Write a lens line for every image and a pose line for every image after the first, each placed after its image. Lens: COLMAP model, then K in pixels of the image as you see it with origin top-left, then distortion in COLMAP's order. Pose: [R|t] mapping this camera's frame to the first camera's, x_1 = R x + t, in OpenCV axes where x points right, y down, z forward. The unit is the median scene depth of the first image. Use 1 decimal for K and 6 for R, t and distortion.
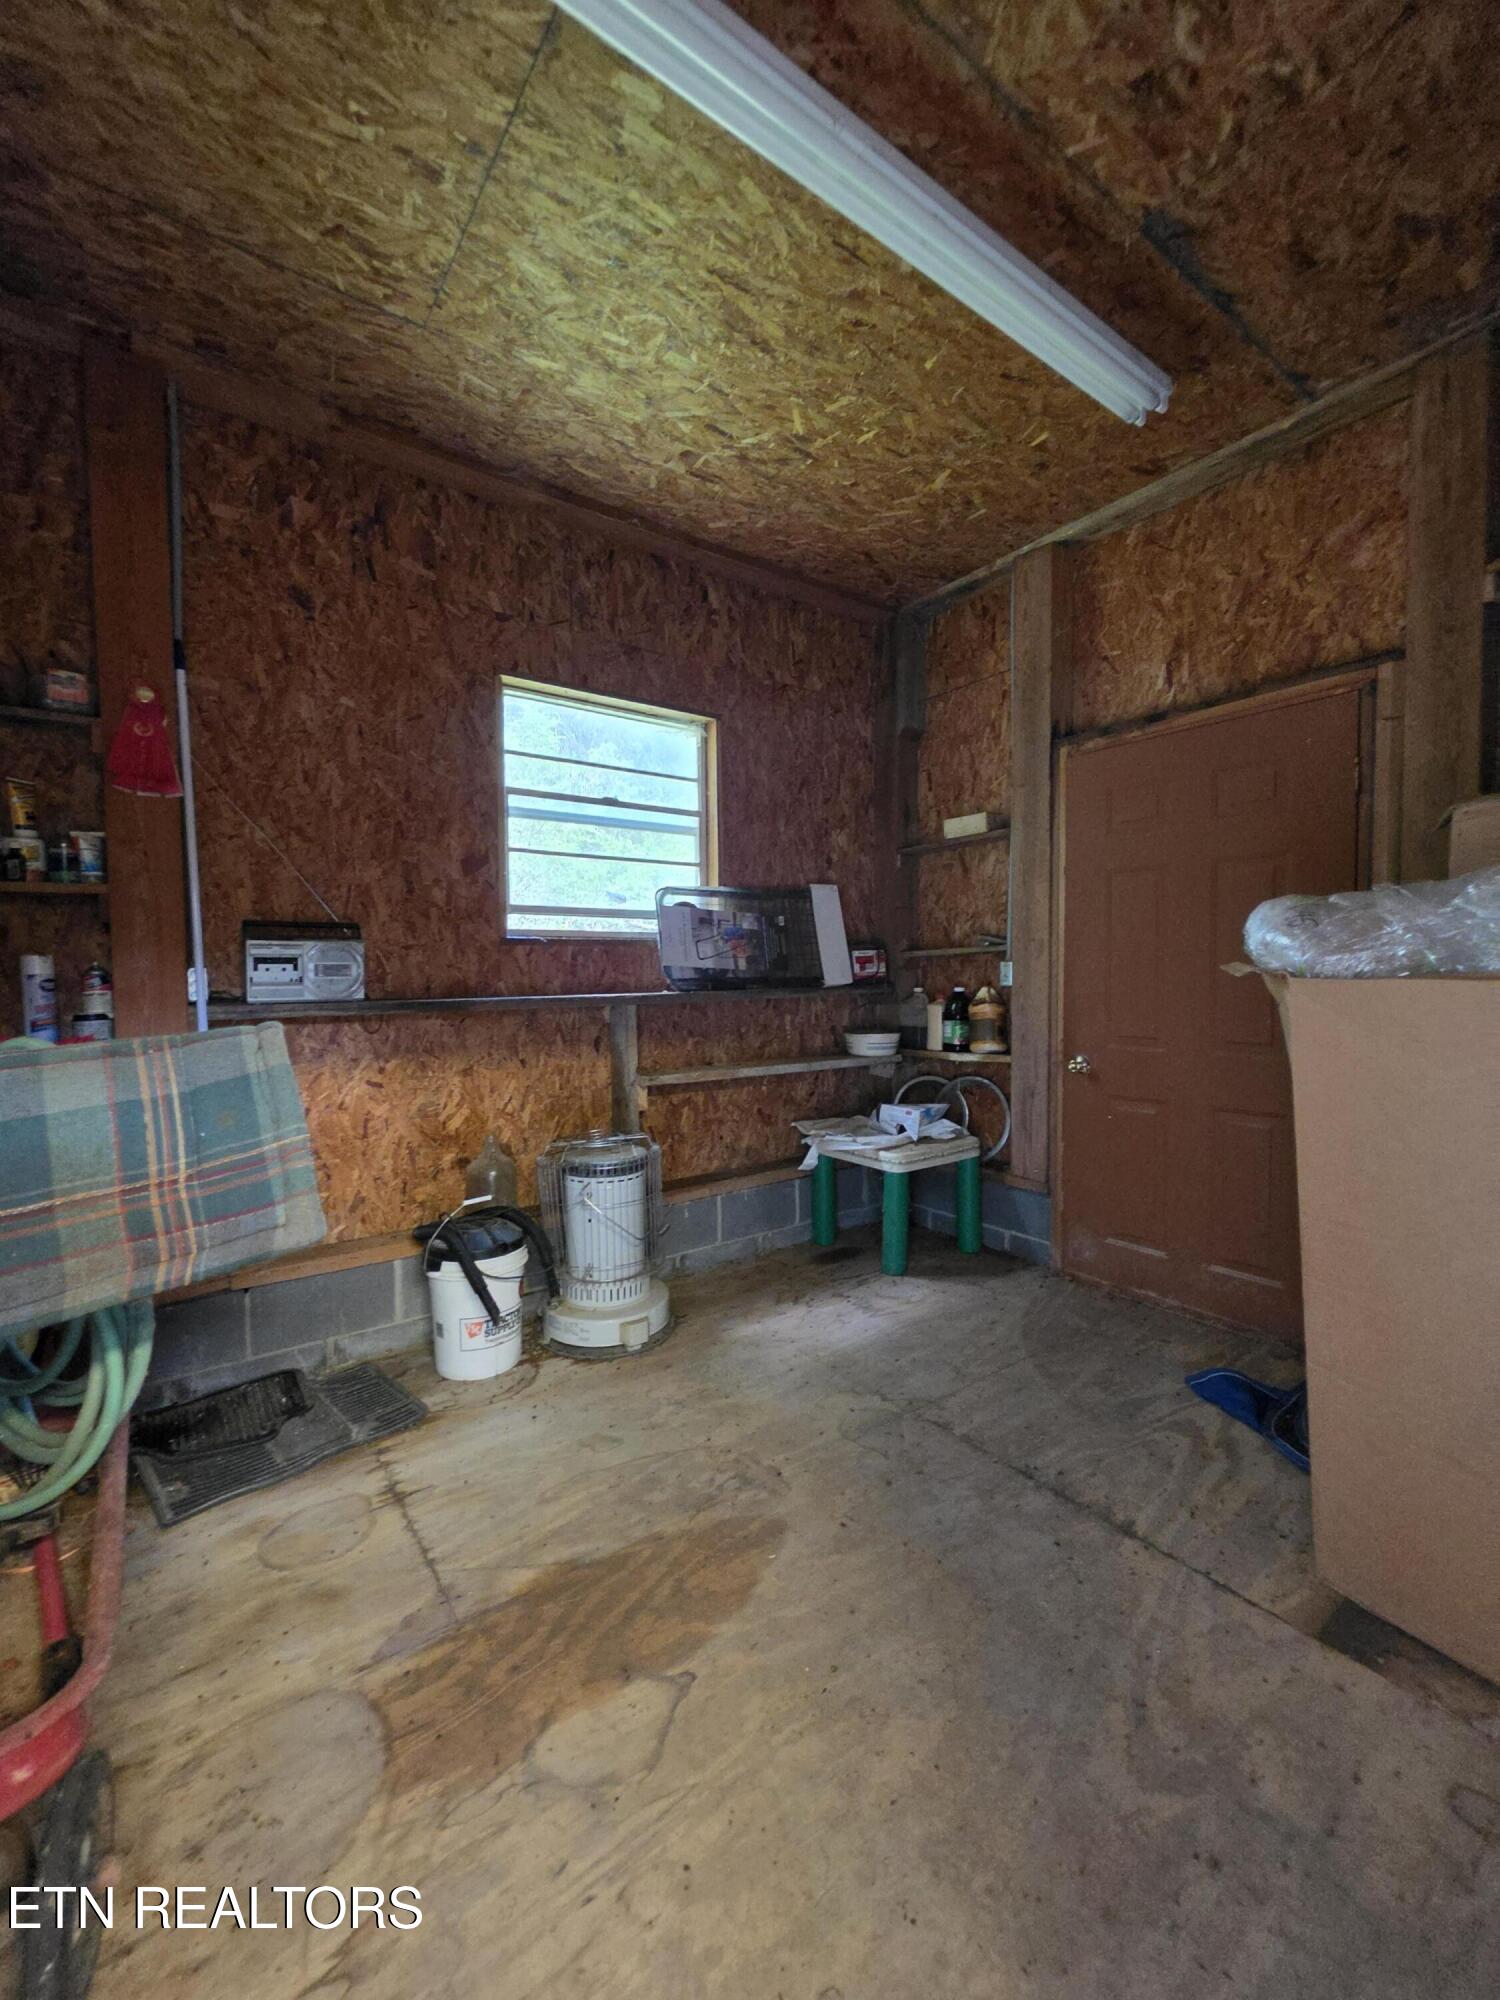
lens RADIAL K [[807.8, 0, 745.5], [0, 807.8, 991.8], [0, 0, 1]] dist [-0.003962, -0.000243]
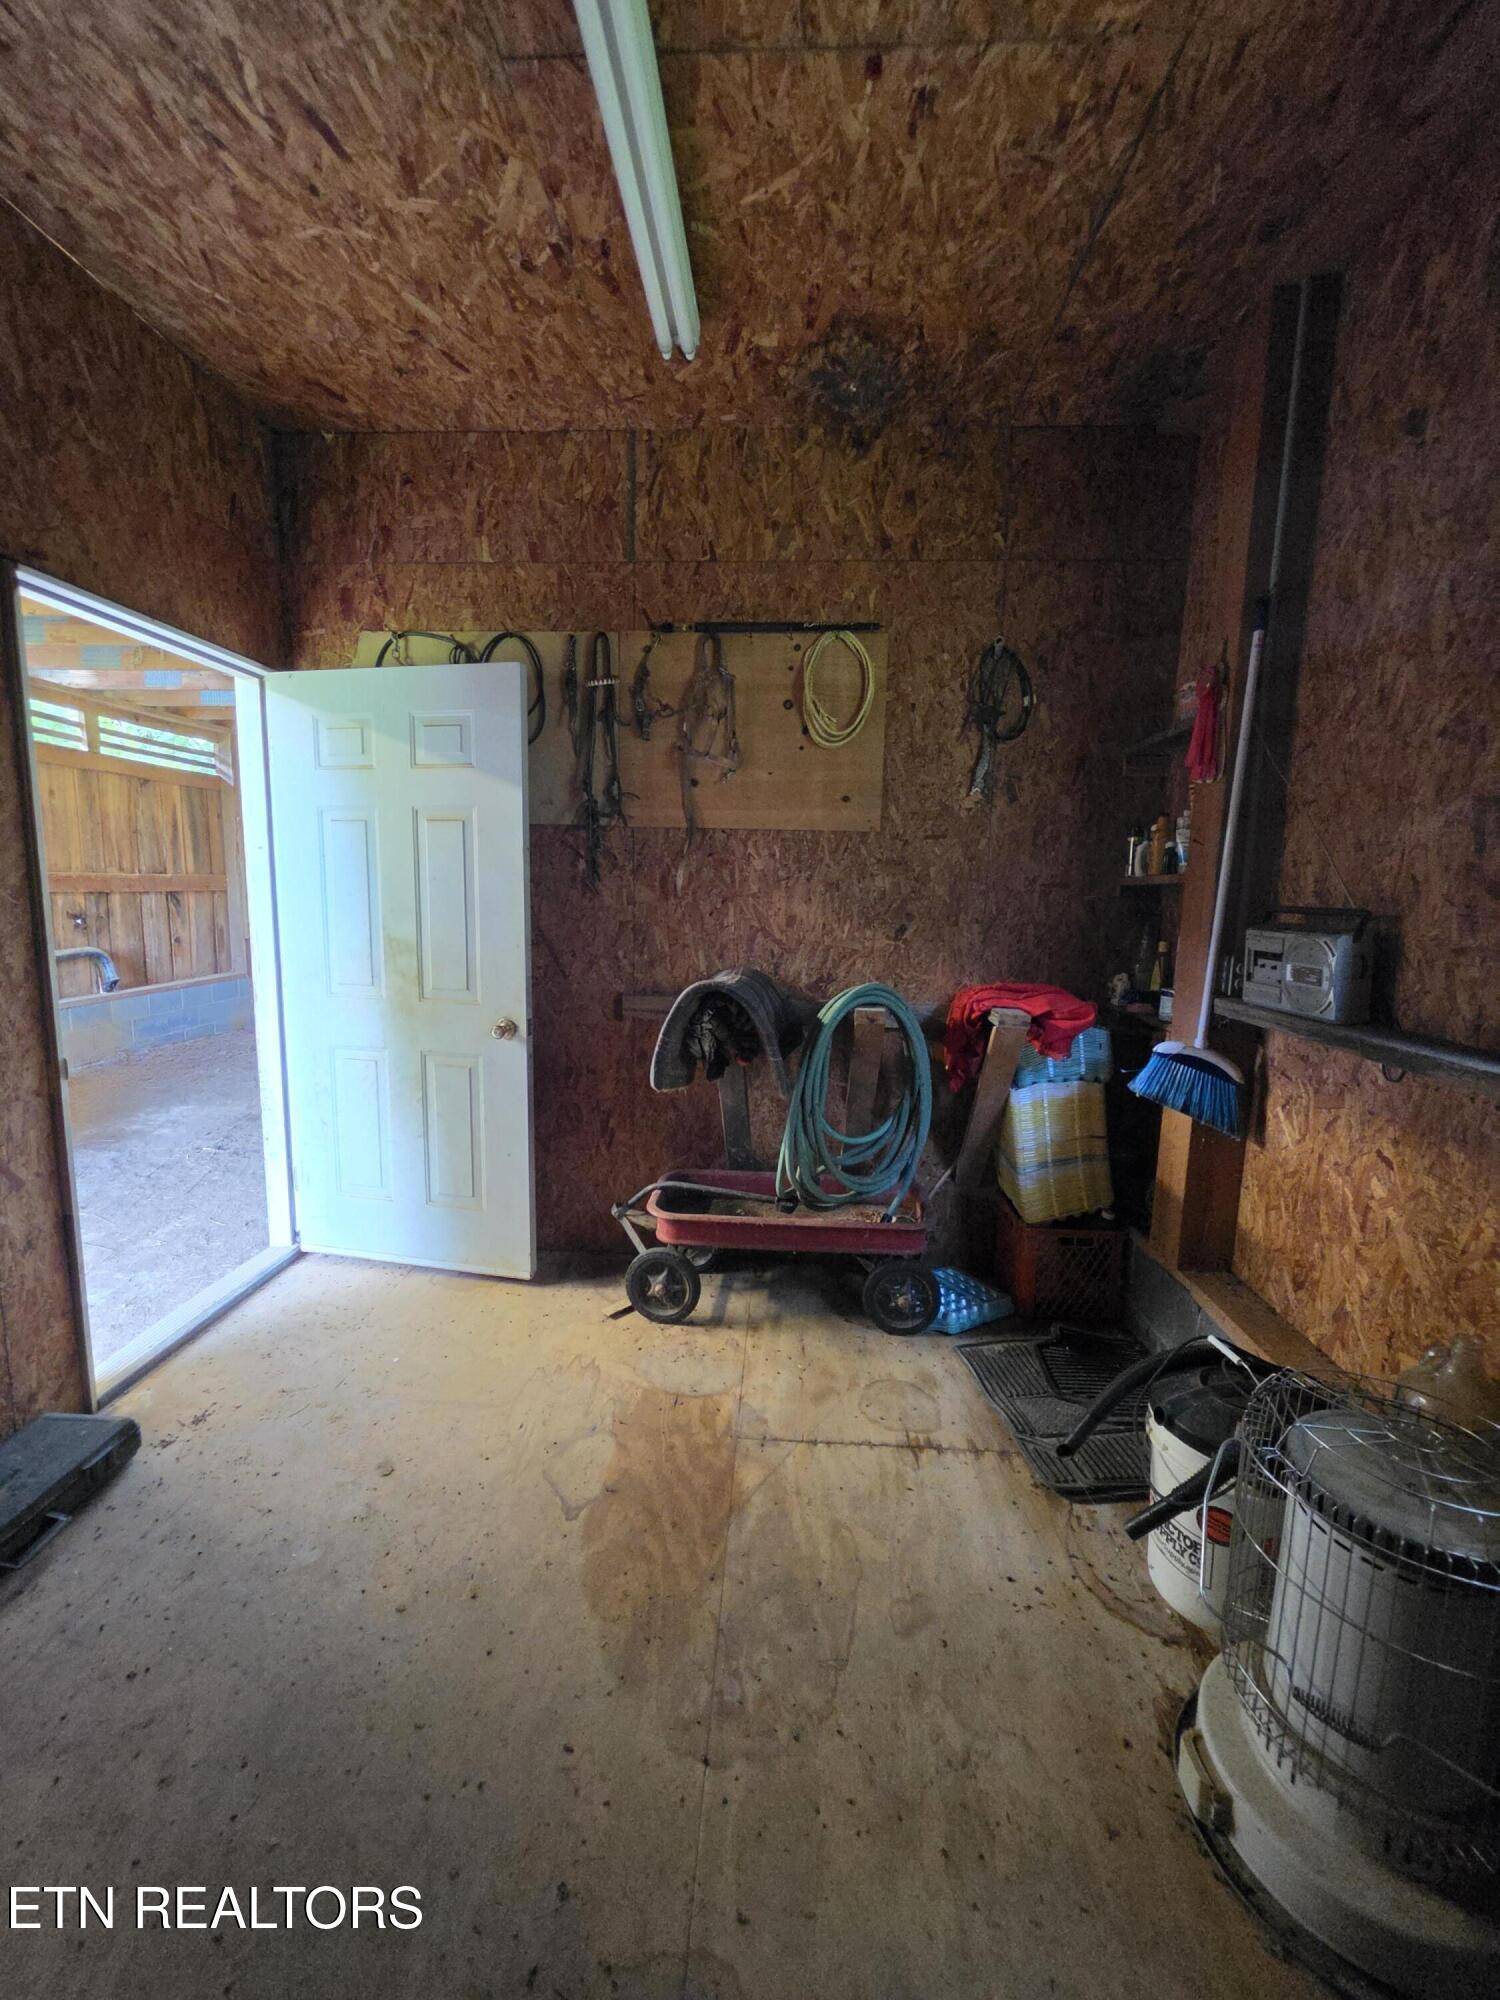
lens RADIAL K [[807.8, 0, 745.5], [0, 807.8, 991.8], [0, 0, 1]] dist [-0.003962, -0.000243]
pose [[-0.634045, 0.094460, -0.767505, 0.484922], [-0.039098, 0.987326, 0.153813, -0.136761], [0.772307, 0.127533, -0.622316, 1.400420]]
